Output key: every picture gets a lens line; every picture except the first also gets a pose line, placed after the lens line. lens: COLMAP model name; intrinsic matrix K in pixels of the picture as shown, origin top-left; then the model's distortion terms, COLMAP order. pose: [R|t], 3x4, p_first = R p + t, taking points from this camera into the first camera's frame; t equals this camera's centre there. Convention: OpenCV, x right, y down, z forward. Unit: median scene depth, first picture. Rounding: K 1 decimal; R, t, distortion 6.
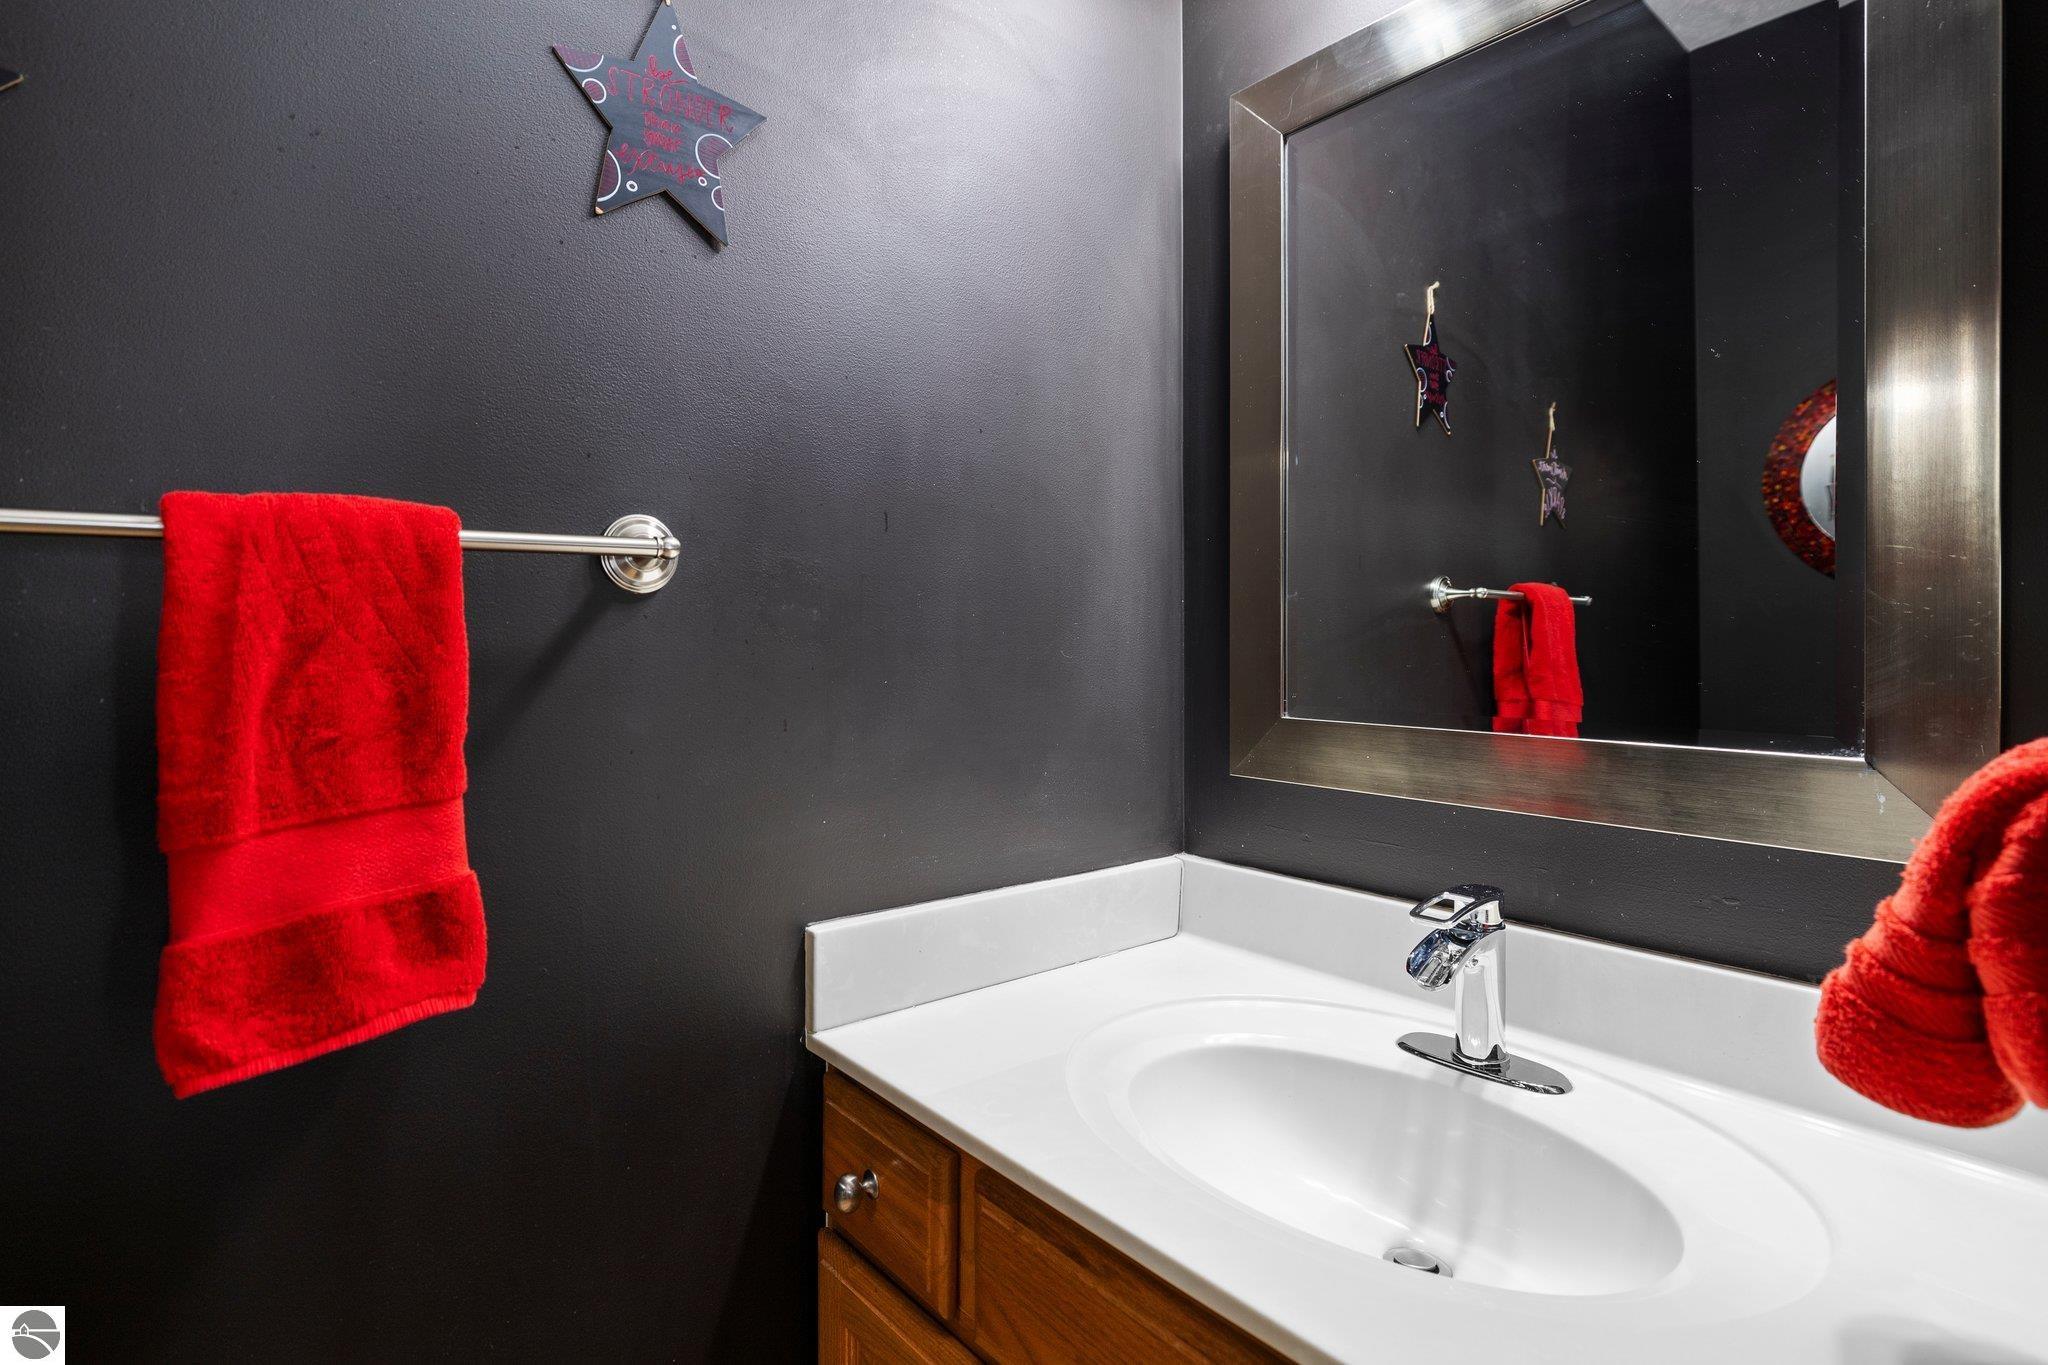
lens RADIAL K [[997.8, 0, 1016.7], [0, 997.8, 642.0], [0, 0, 1]] dist [0.000861, 0.000365]
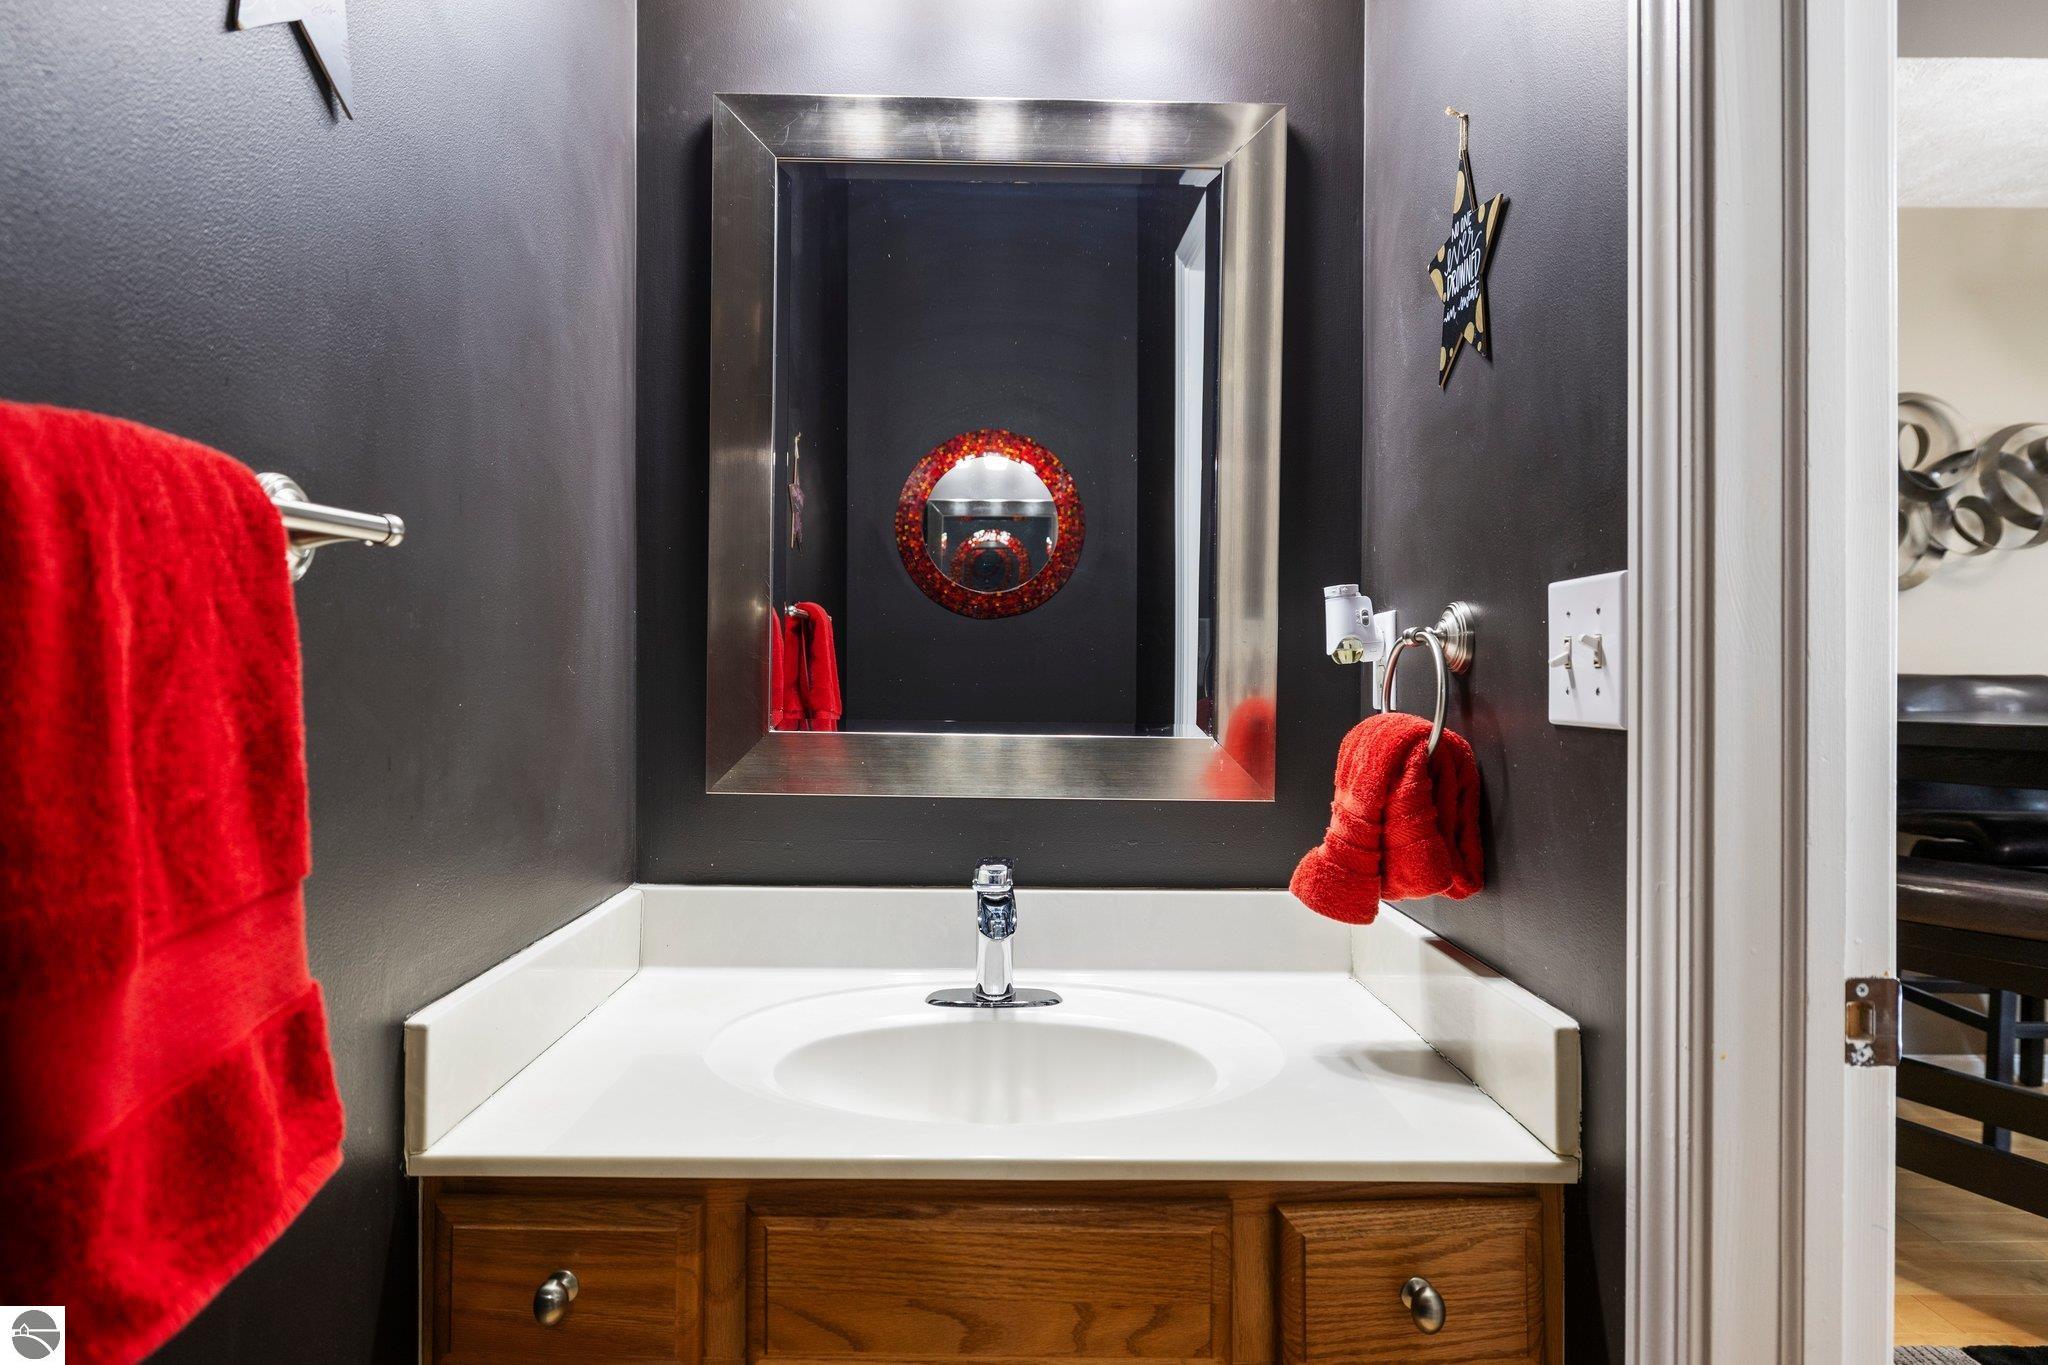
lens RADIAL K [[1143.0, 0, 1019.1], [0, 1143.0, 676.0], [0, 0, 1]] dist [0.004564, 0.000168]
pose [[0.644903, -0.004617, 0.764250, -0.700604], [-0.010942, 0.999823, 0.015273, -0.003005], [-0.764186, -0.018212, 0.644739, 0.078091]]
